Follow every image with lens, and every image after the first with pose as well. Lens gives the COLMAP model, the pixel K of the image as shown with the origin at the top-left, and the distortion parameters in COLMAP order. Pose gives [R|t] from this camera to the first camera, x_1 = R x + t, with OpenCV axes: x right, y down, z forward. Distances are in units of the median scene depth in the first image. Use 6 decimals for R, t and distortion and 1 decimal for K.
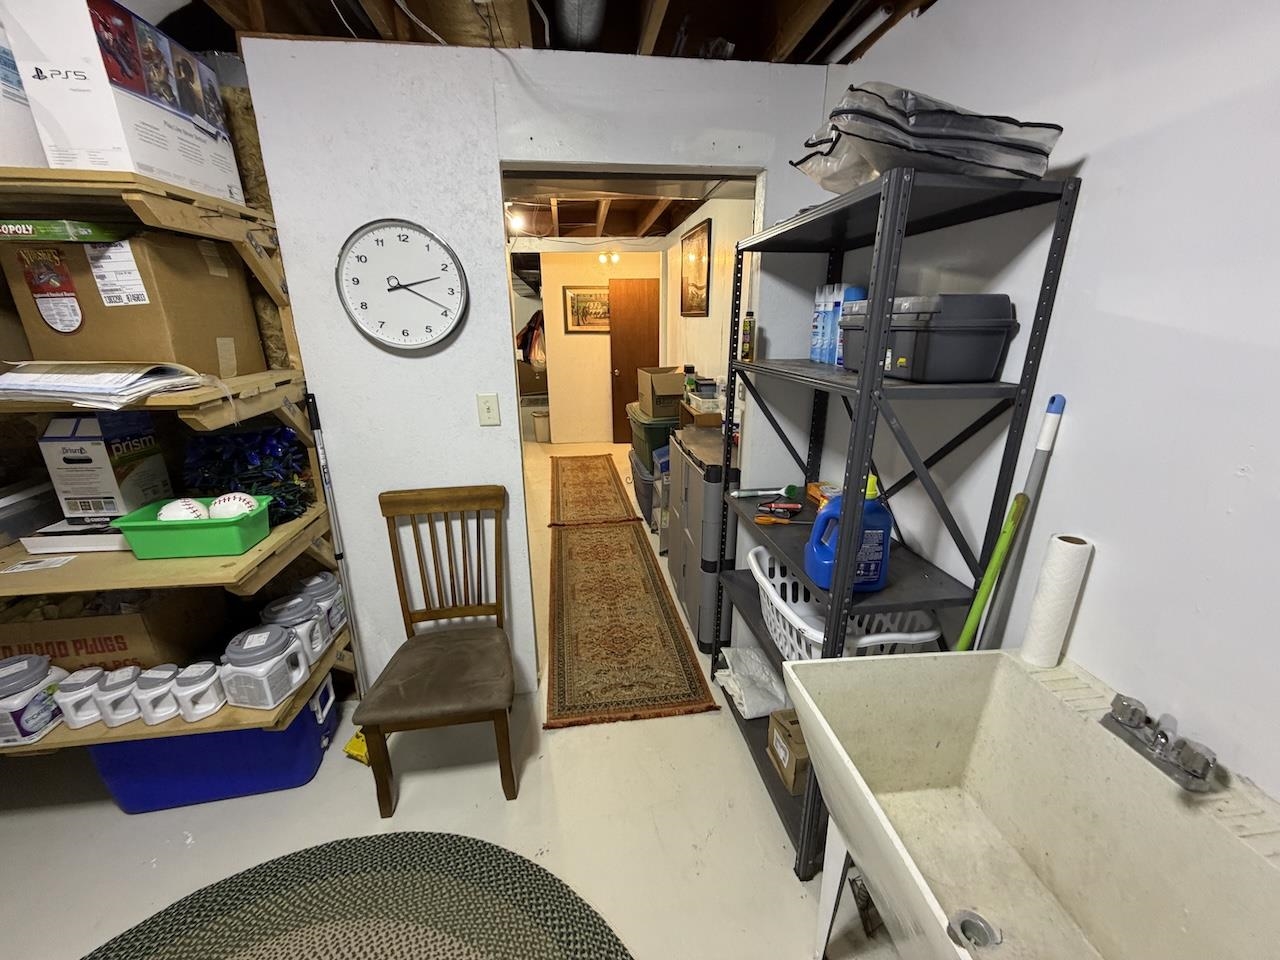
lens RADIAL K [[510.9, 0, 638.7], [0, 510.9, 483.7], [0, 0, 1]] dist [-0.000551, 0.000325]
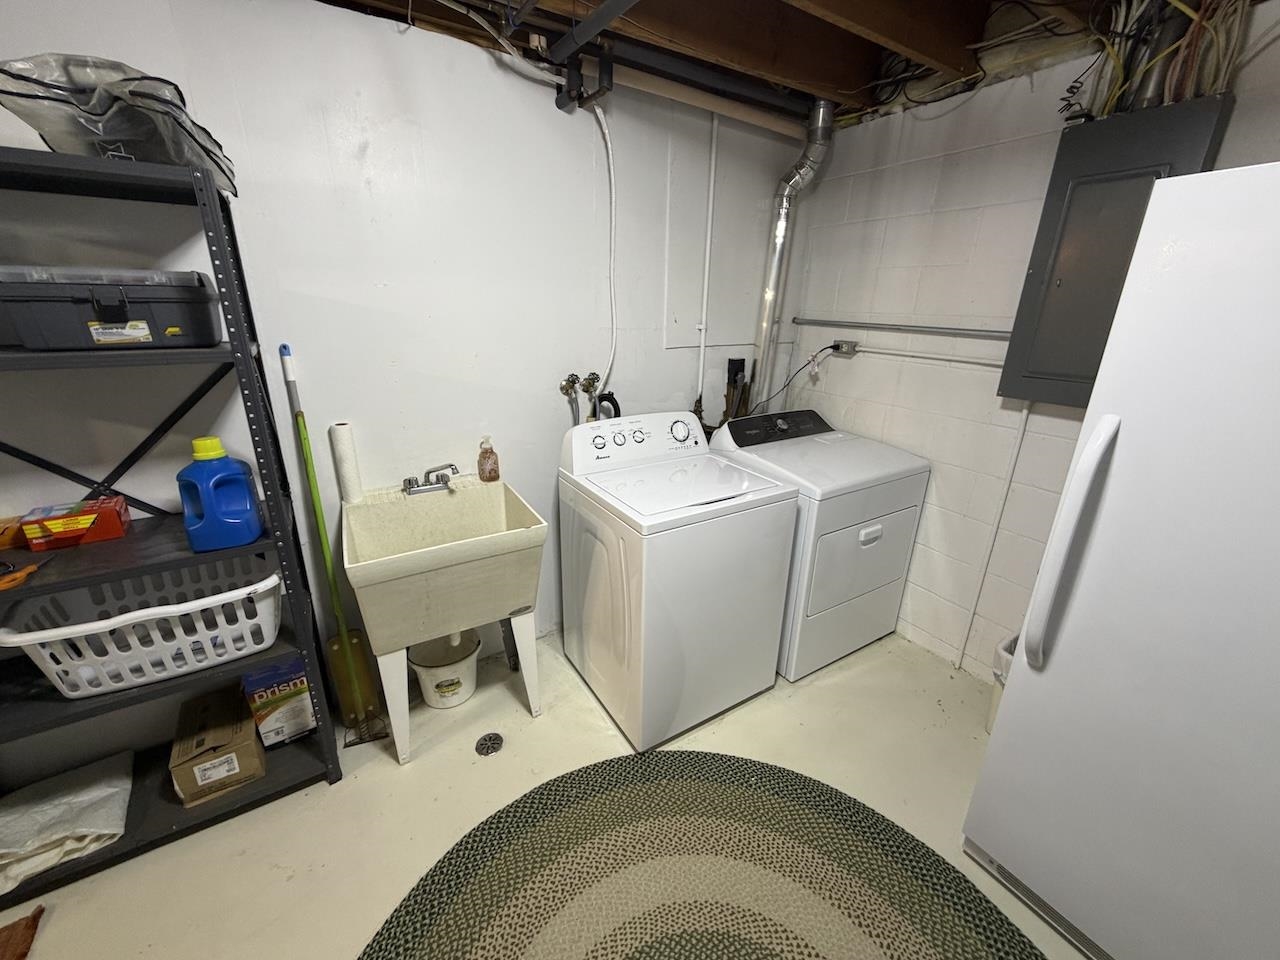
lens RADIAL K [[510.9, 0, 638.8], [0, 510.9, 479.2], [0, 0, 1]] dist [-0.000551, 0.000325]
pose [[-0.402276, -0.296987, 0.866010, -0.867422], [0.259902, 0.869960, 0.419071, -0.154406], [-0.877852, 0.393660, -0.272776, 0.523536]]
